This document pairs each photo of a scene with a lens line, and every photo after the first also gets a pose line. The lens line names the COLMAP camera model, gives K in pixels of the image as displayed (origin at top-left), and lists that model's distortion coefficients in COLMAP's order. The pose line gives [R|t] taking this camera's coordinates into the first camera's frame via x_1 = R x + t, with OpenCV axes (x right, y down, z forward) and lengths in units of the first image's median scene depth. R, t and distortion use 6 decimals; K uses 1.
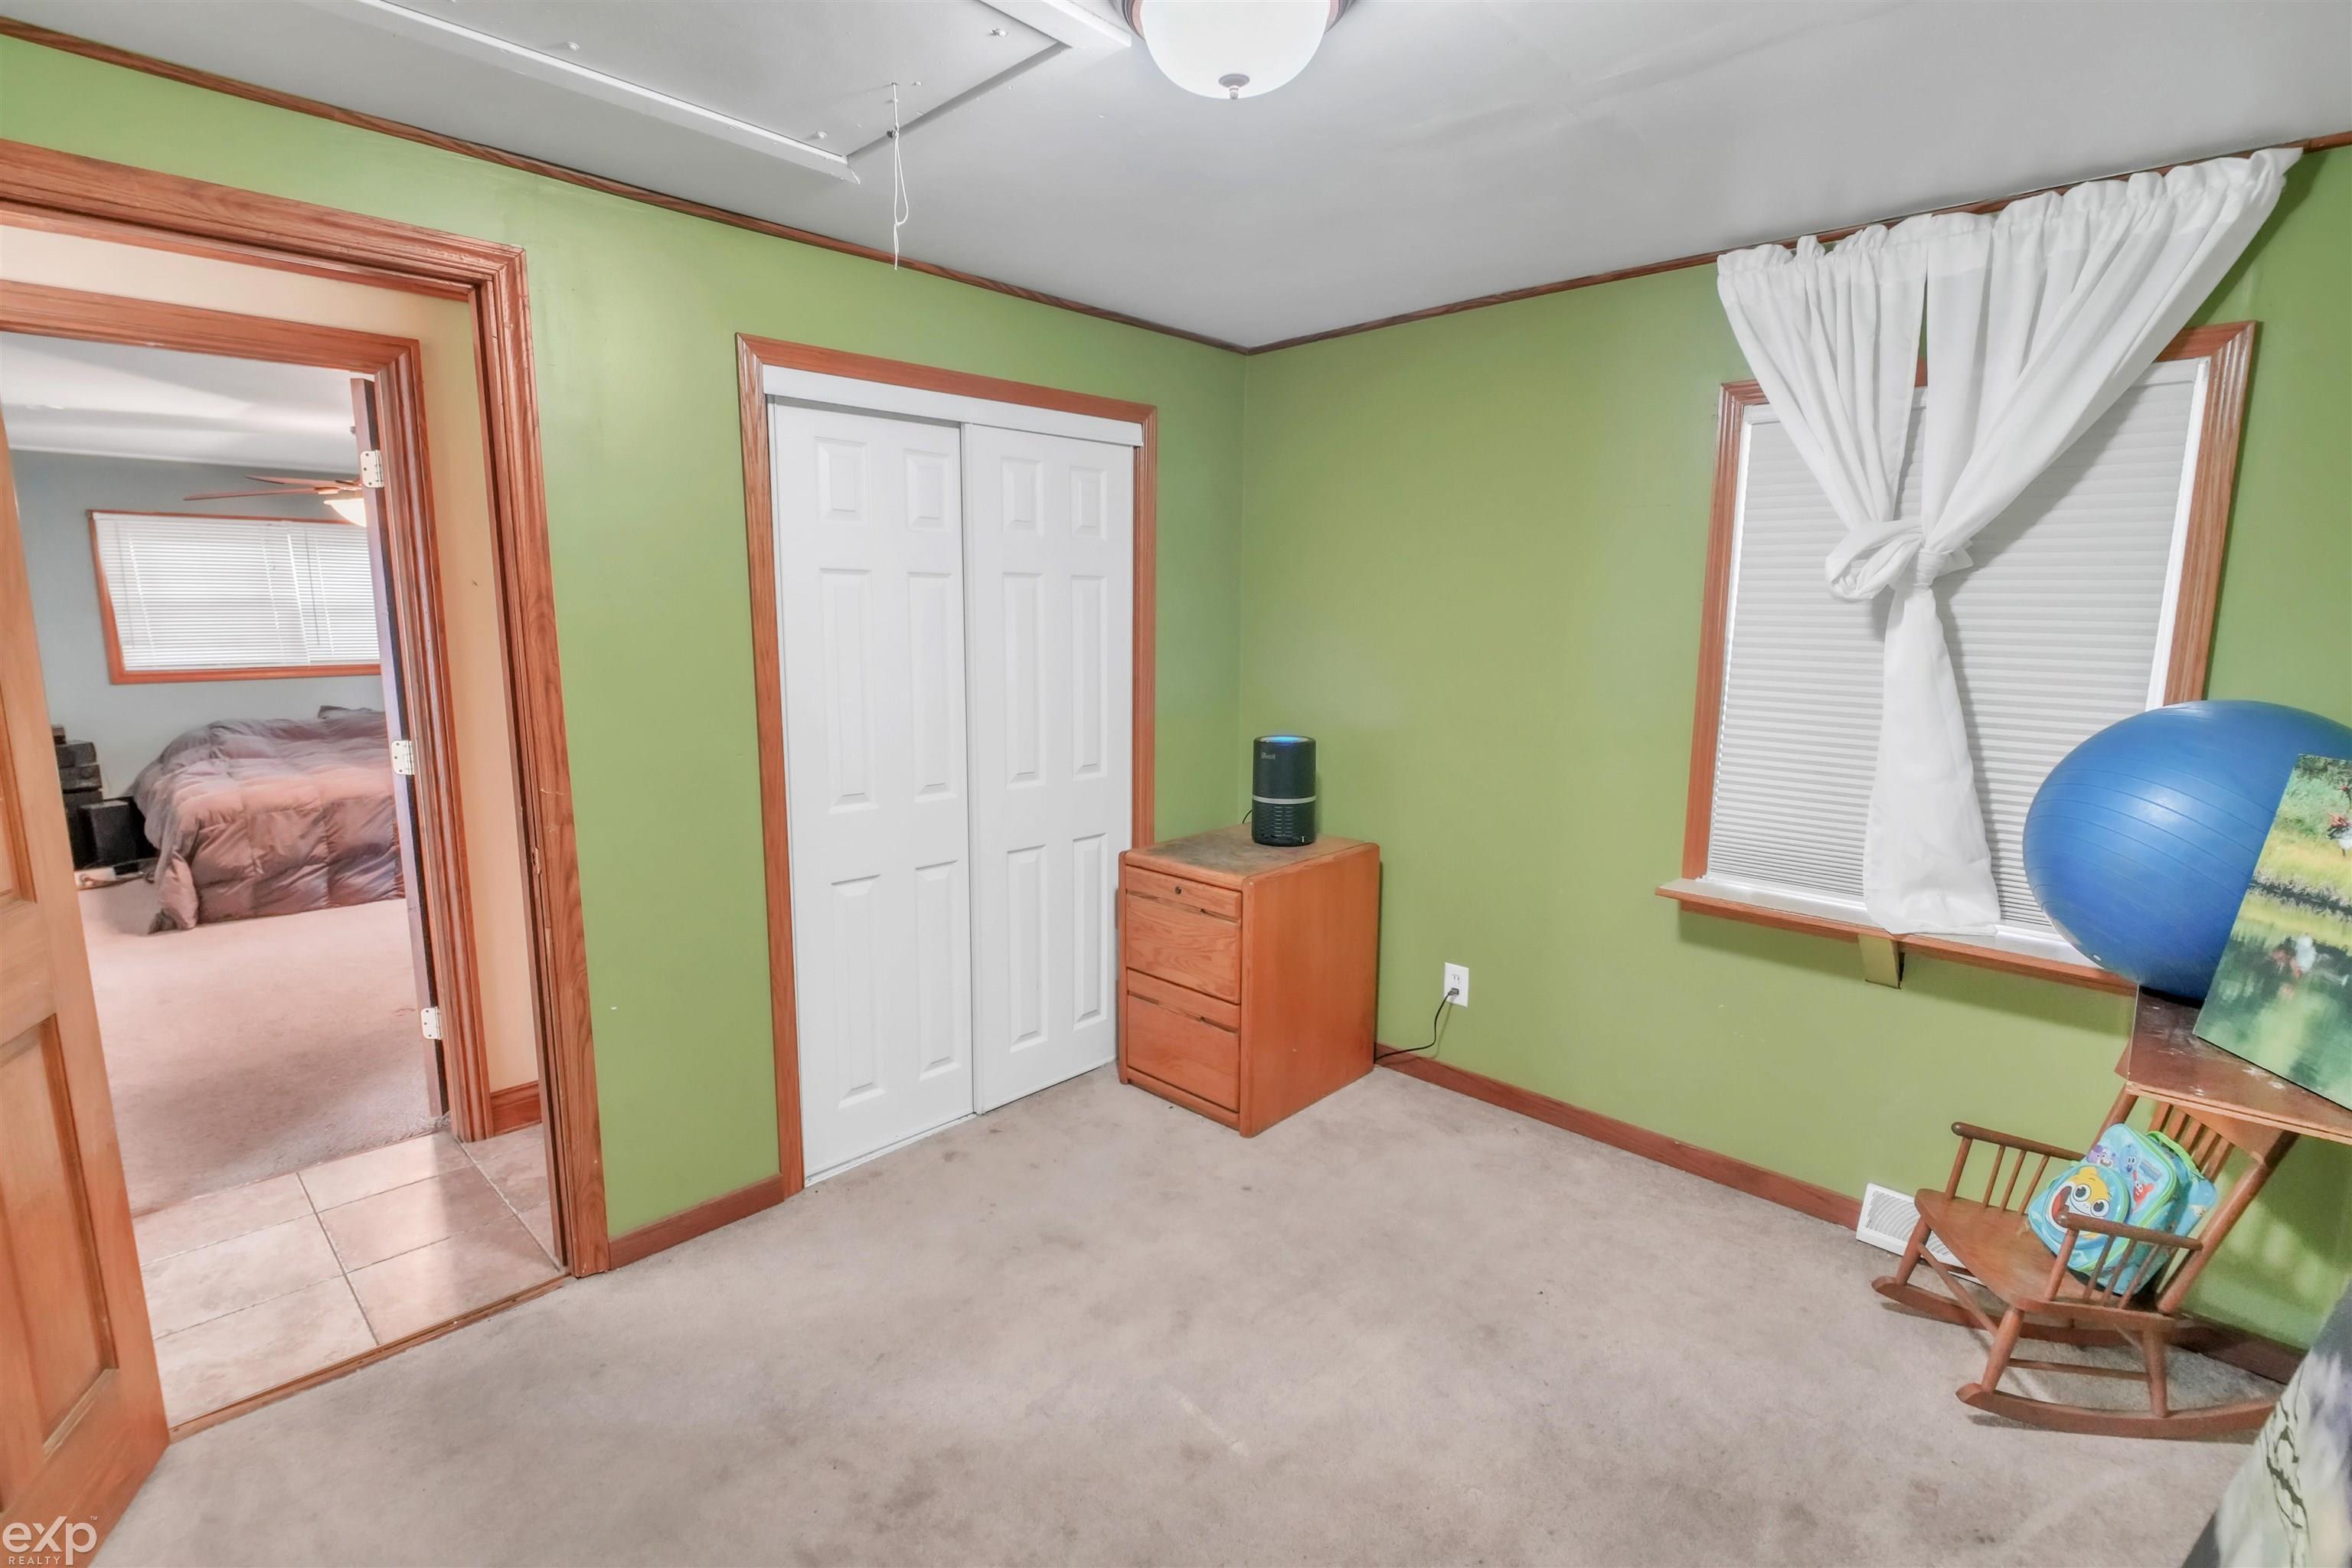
lens RADIAL K [[1068.8, 0, 1176.9], [0, 1068.8, 764.8], [0, 0, 1]] dist [0.000298, -0.011947]
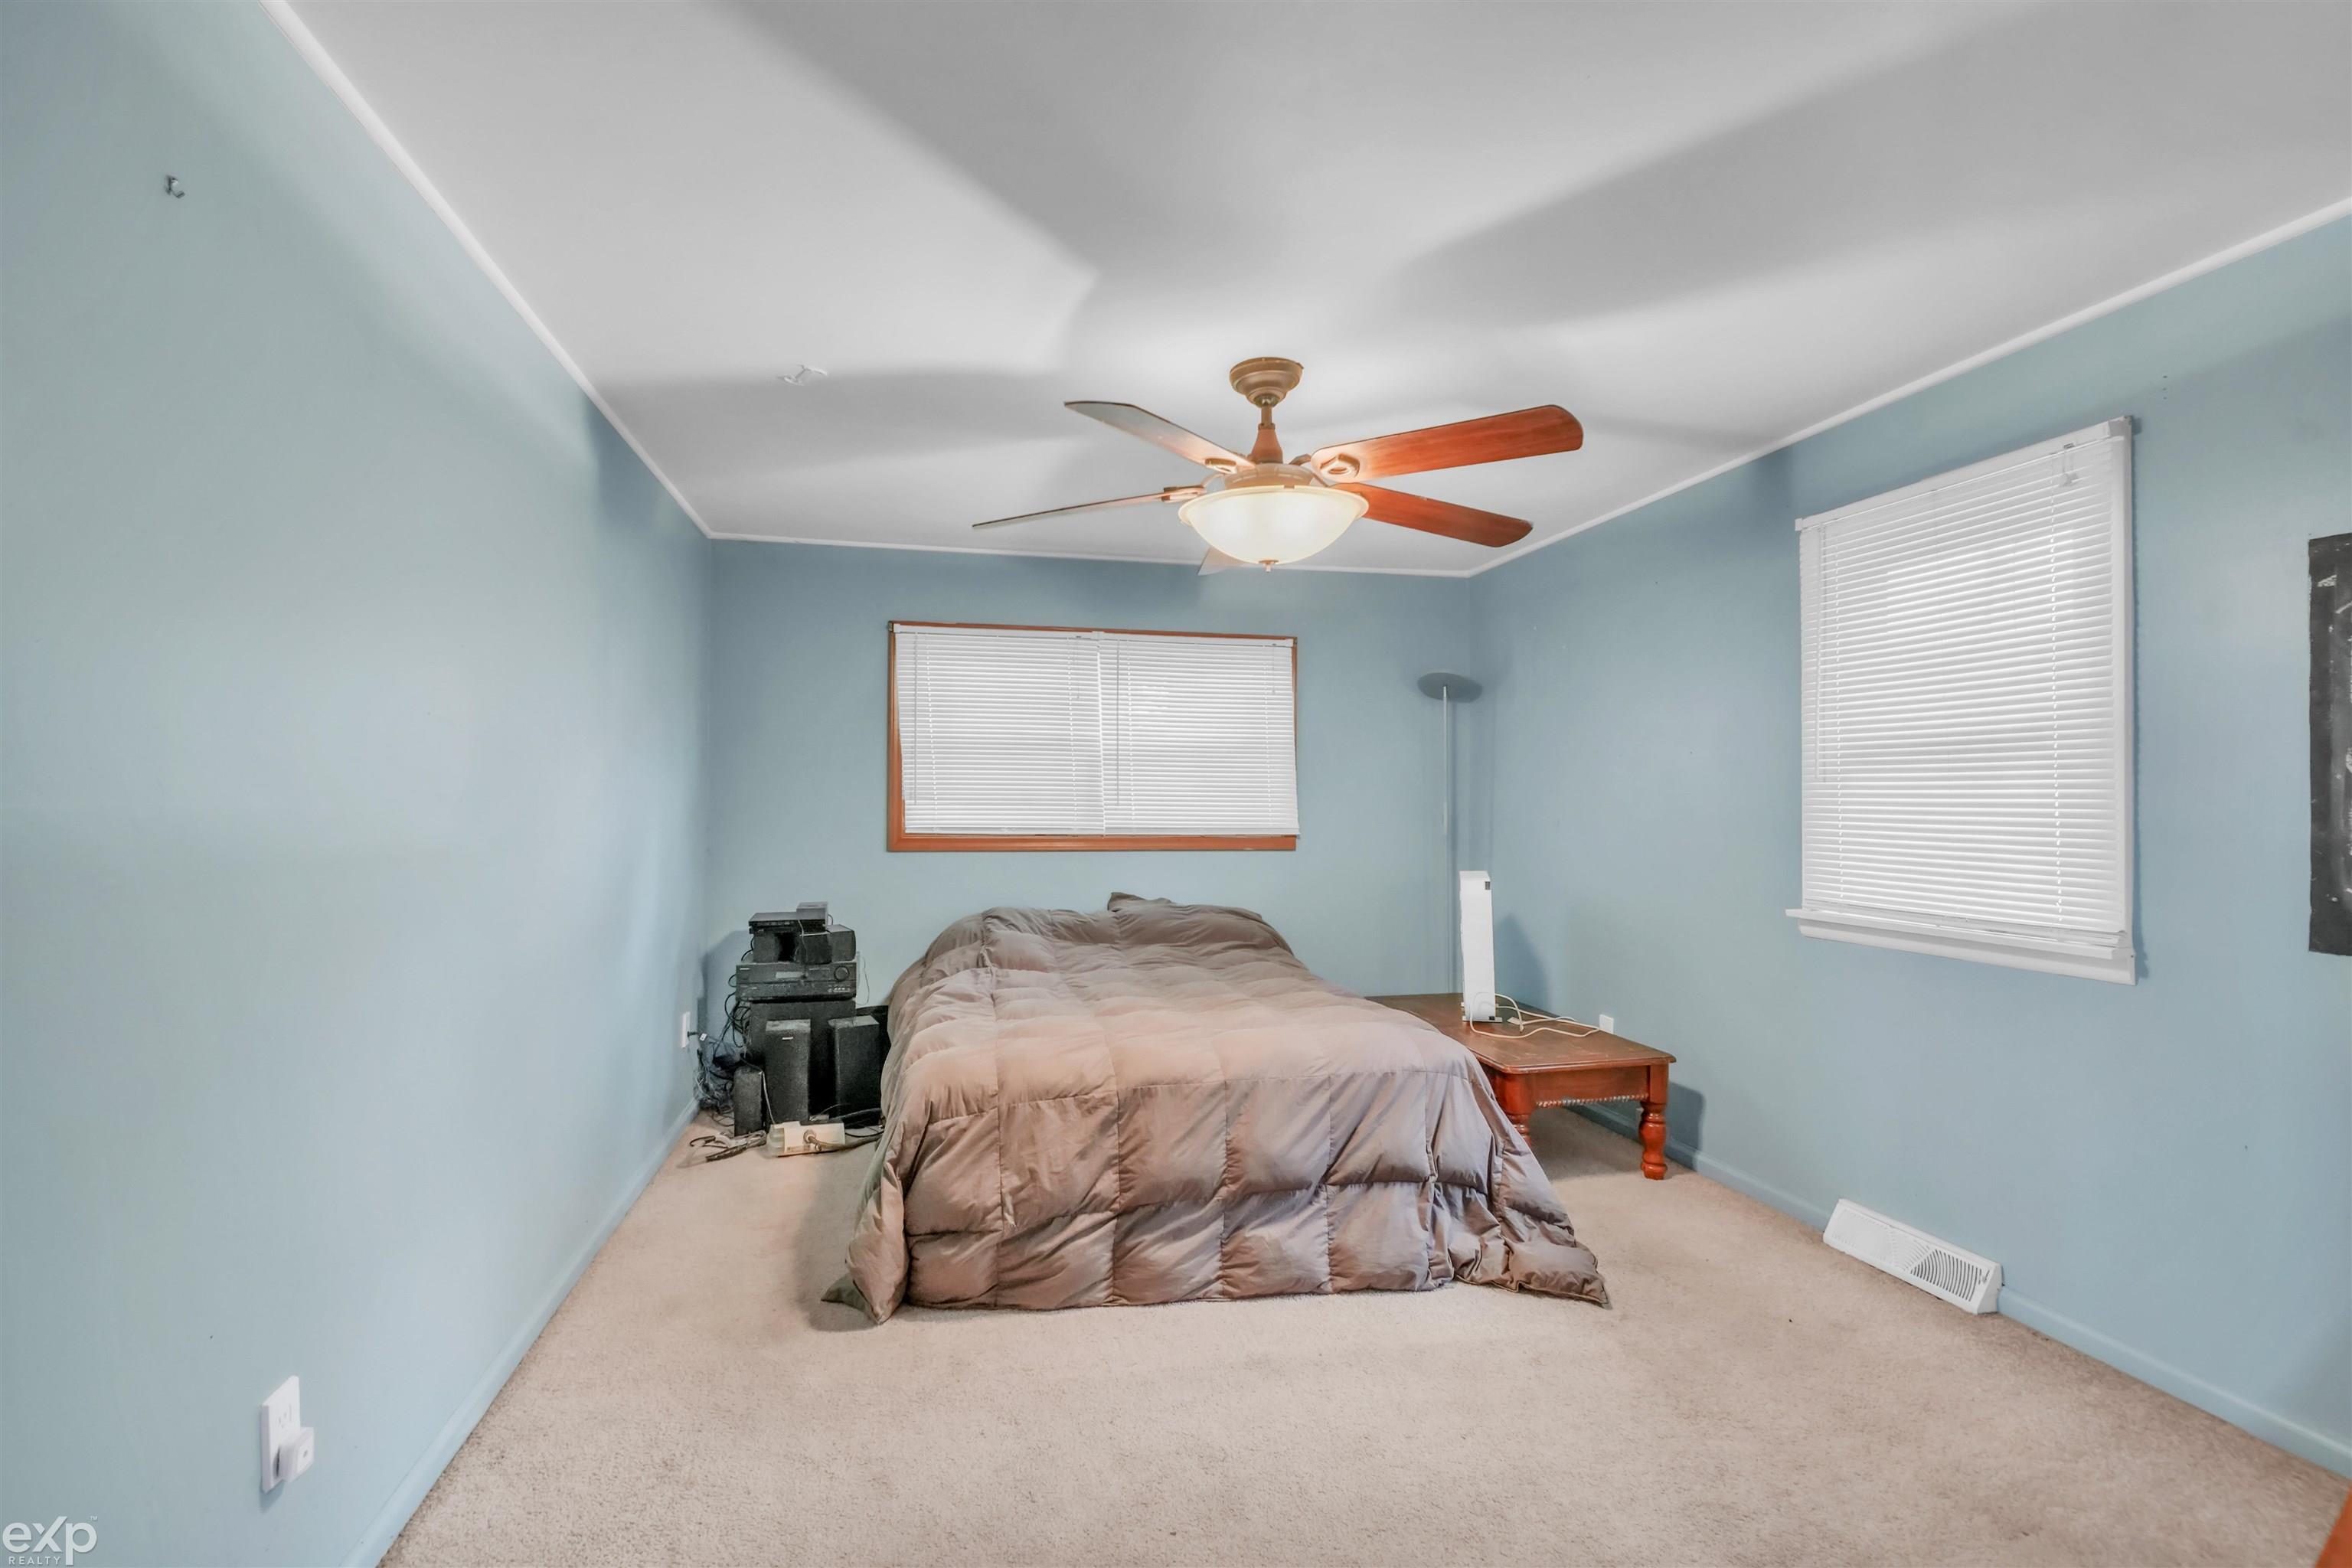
lens RADIAL K [[1068.8, 0, 1176.9], [0, 1068.8, 764.8], [0, 0, 1]] dist [0.000298, -0.011947]
pose [[0.830831, -0.021913, -0.556093, -0.489638], [-0.082198, 0.983434, -0.161560, -0.036168], [0.550421, 0.179939, 0.815266, 0.566695]]
